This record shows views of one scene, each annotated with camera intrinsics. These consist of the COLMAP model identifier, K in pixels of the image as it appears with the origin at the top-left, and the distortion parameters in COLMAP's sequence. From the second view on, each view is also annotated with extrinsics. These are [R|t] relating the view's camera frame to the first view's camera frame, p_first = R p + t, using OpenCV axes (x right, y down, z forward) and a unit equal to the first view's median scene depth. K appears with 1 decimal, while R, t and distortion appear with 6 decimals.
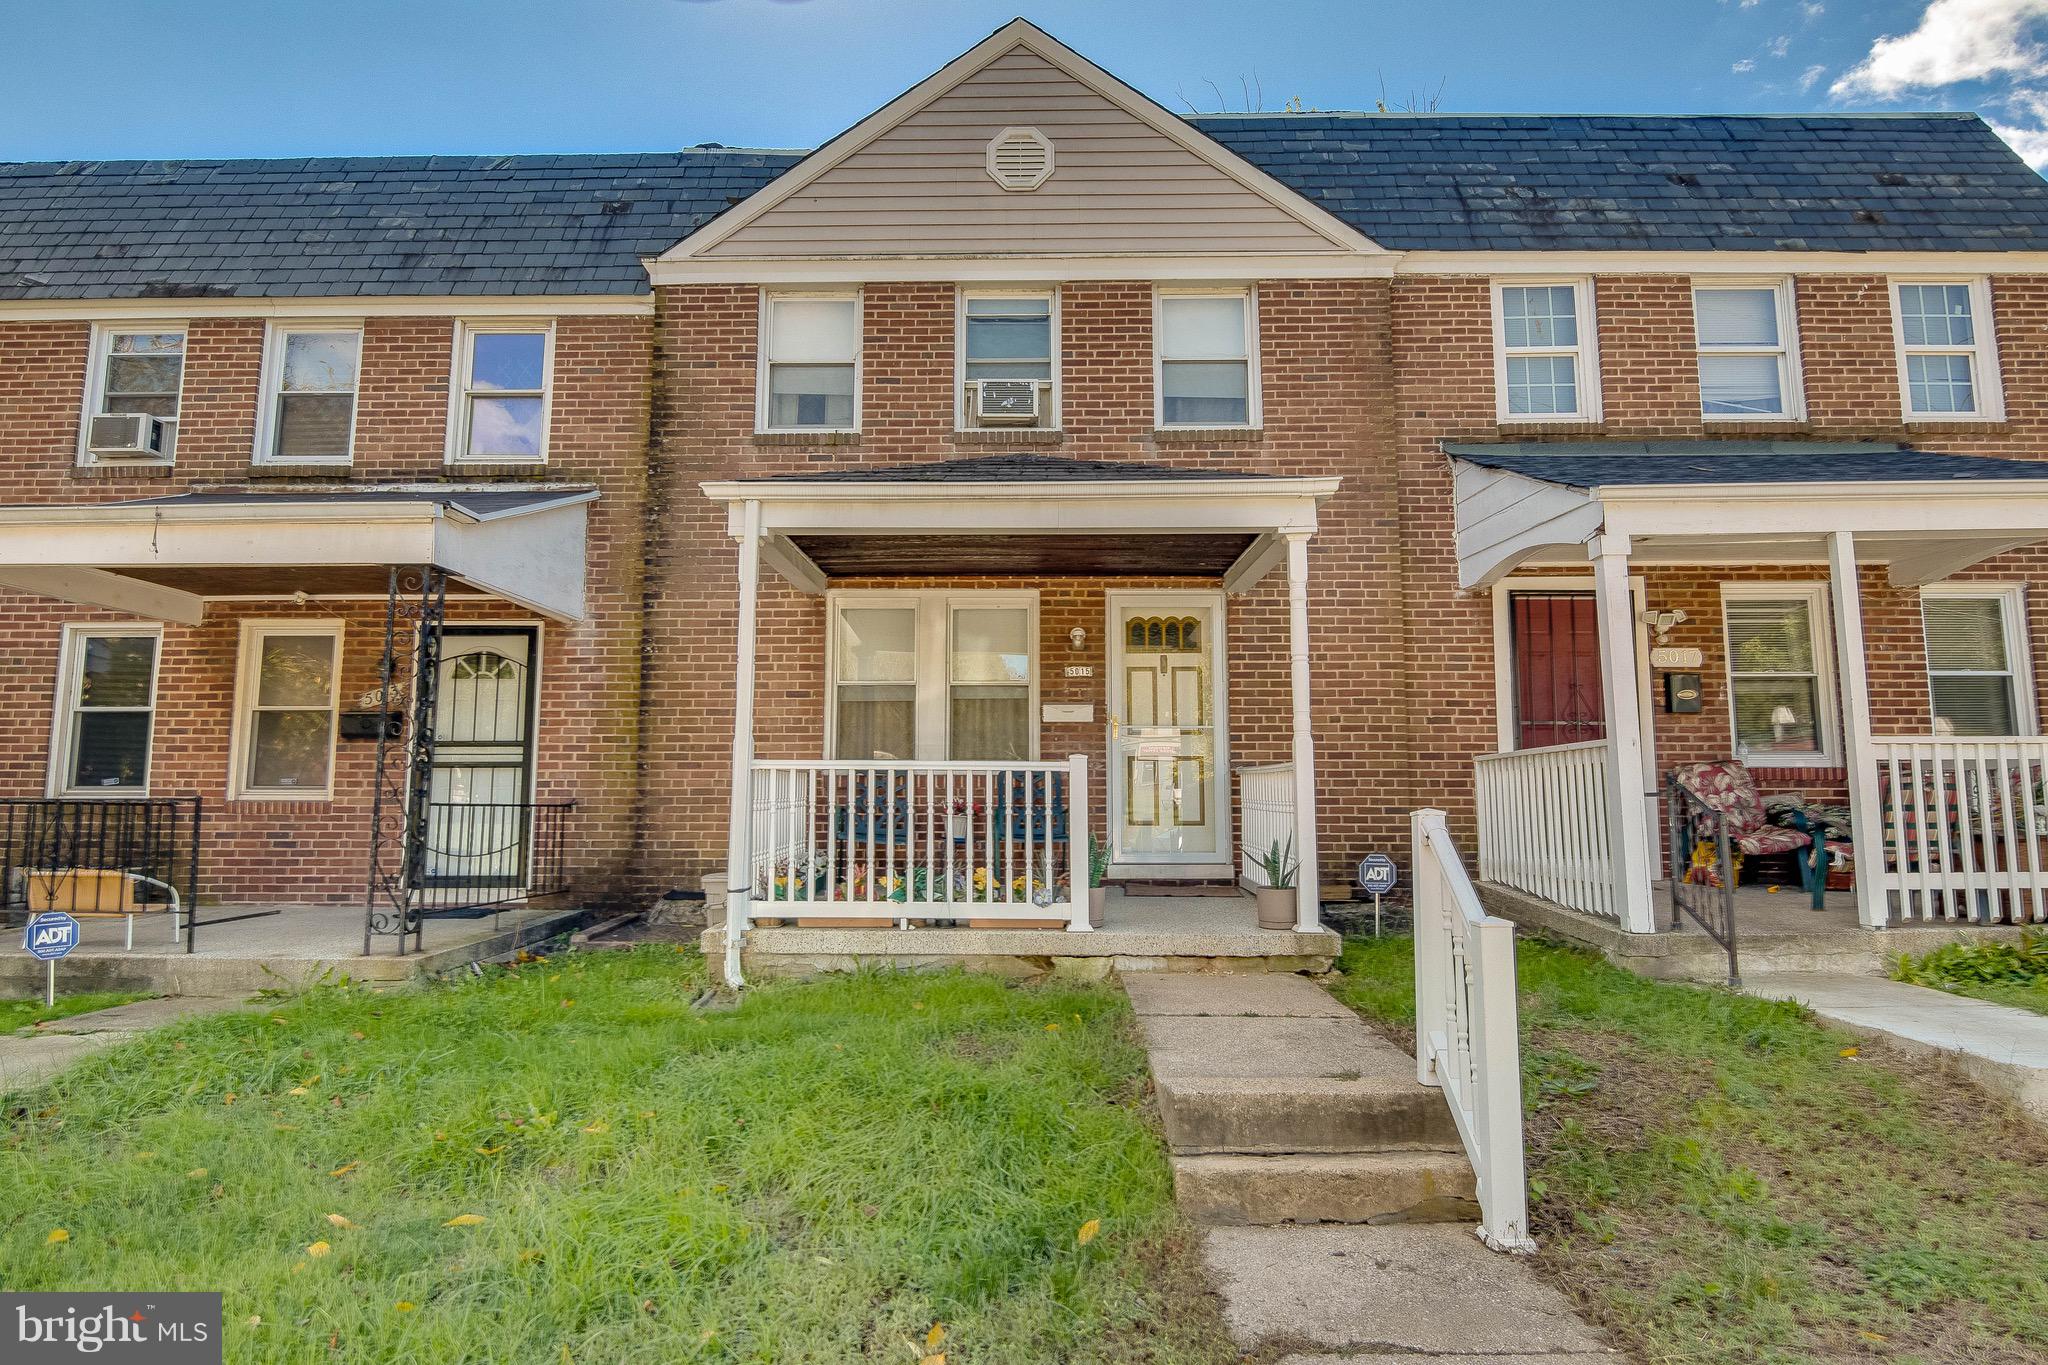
lens RADIAL K [[1025.1, 0, 1027.7], [0, 1025.1, 653.9], [0, 0, 1]] dist [0.006907, 0.000257]
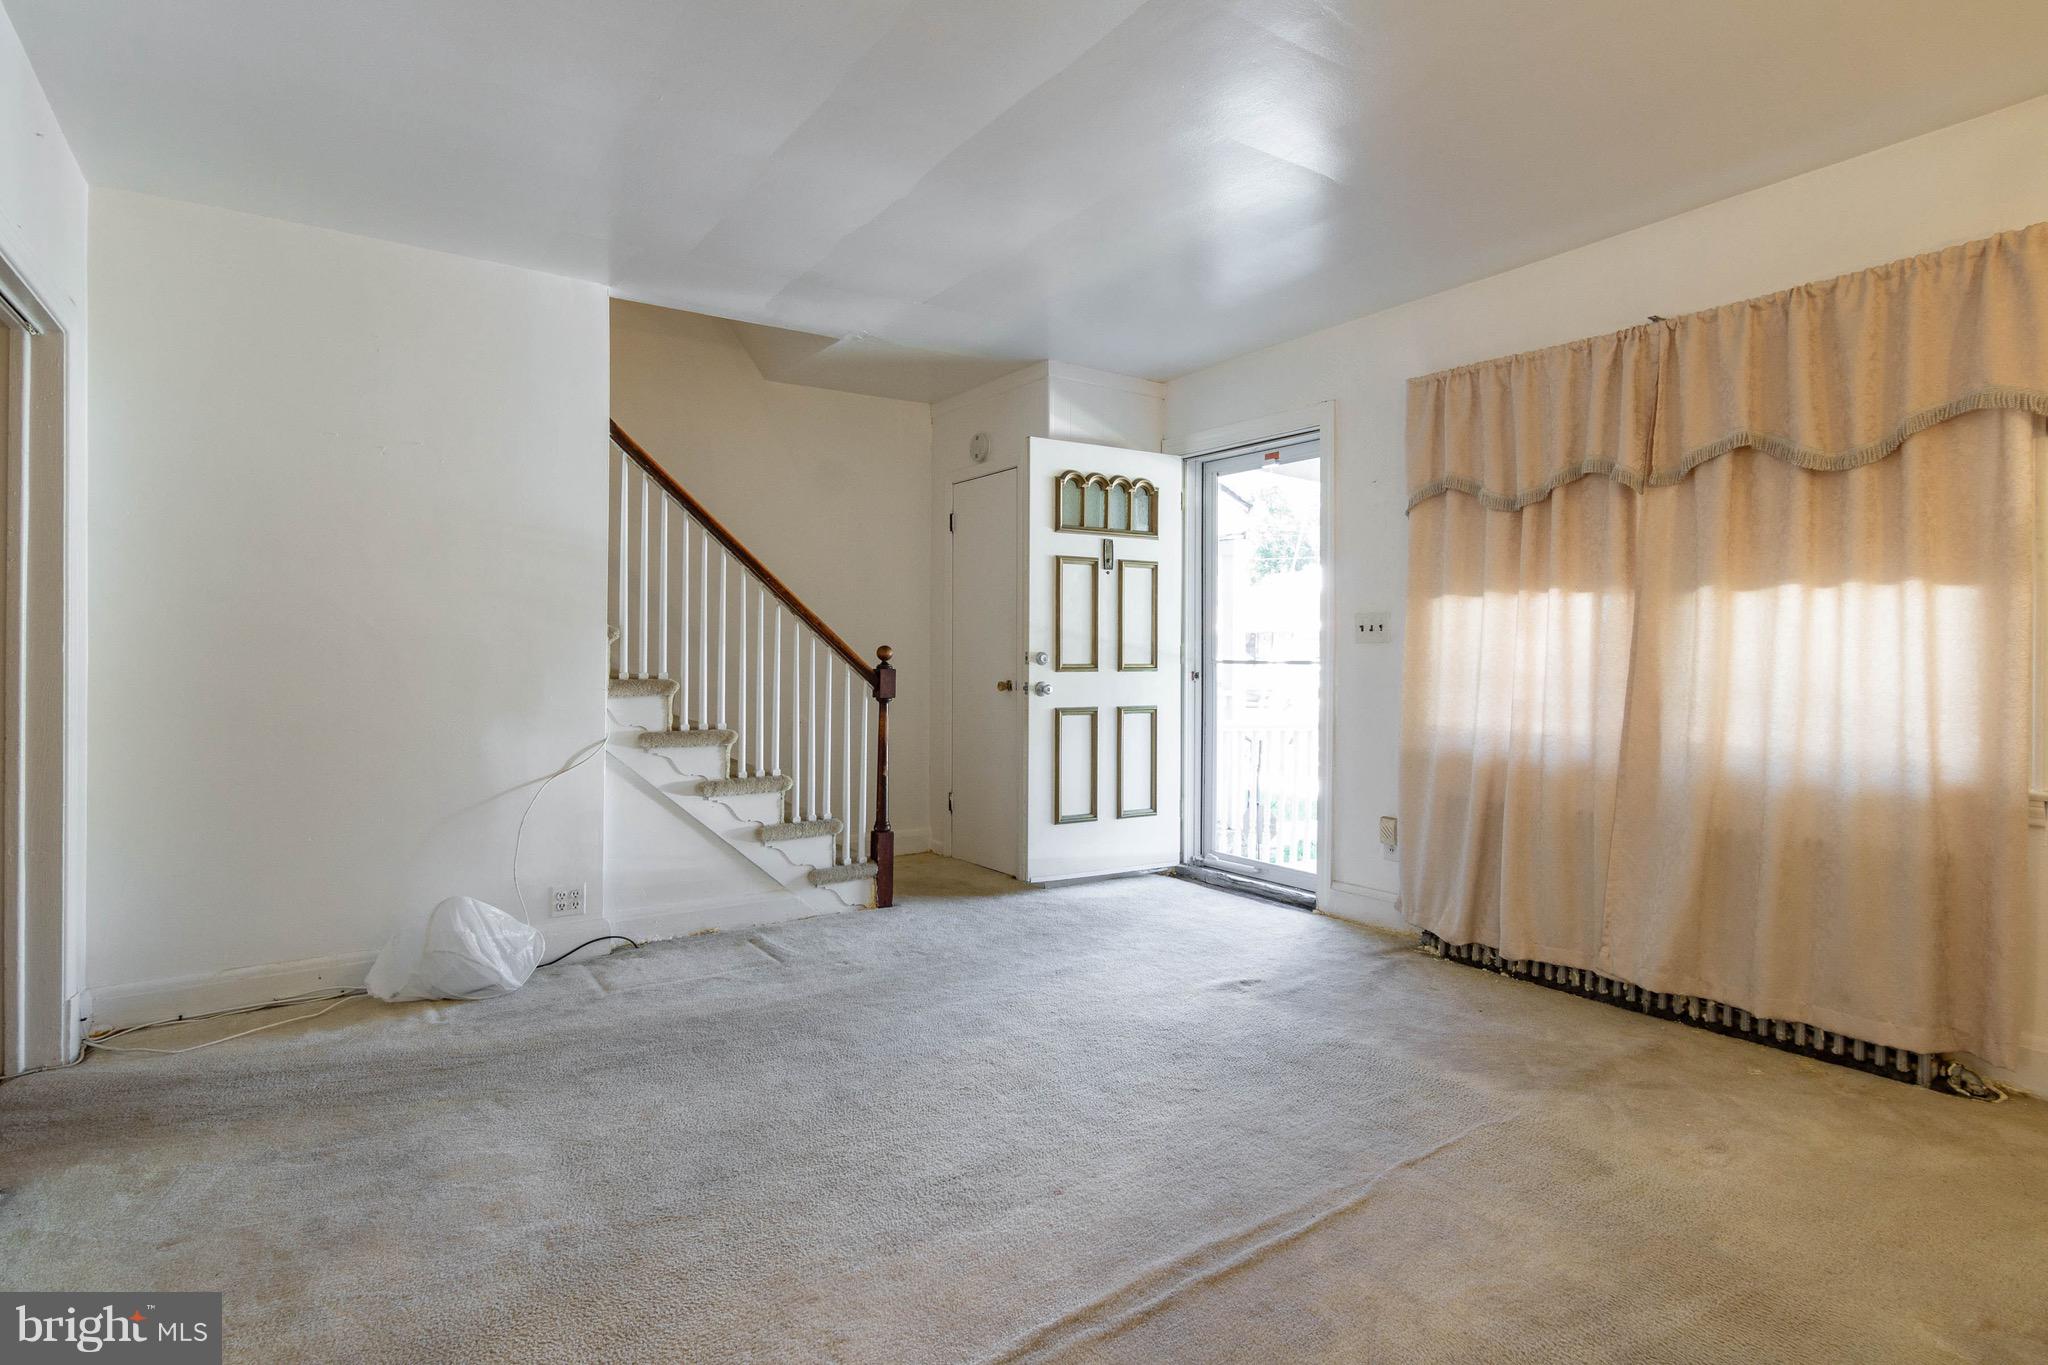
lens RADIAL K [[1025.1, 0, 1027.7], [0, 1025.1, 653.9], [0, 0, 1]] dist [0.006907, 0.000257]
pose [[0.815240, 0.003576, 0.579112, -0.257962], [-0.071039, 0.993047, 0.093872, 0.015326], [-0.574749, -0.117667, 0.809826, 0.543061]]
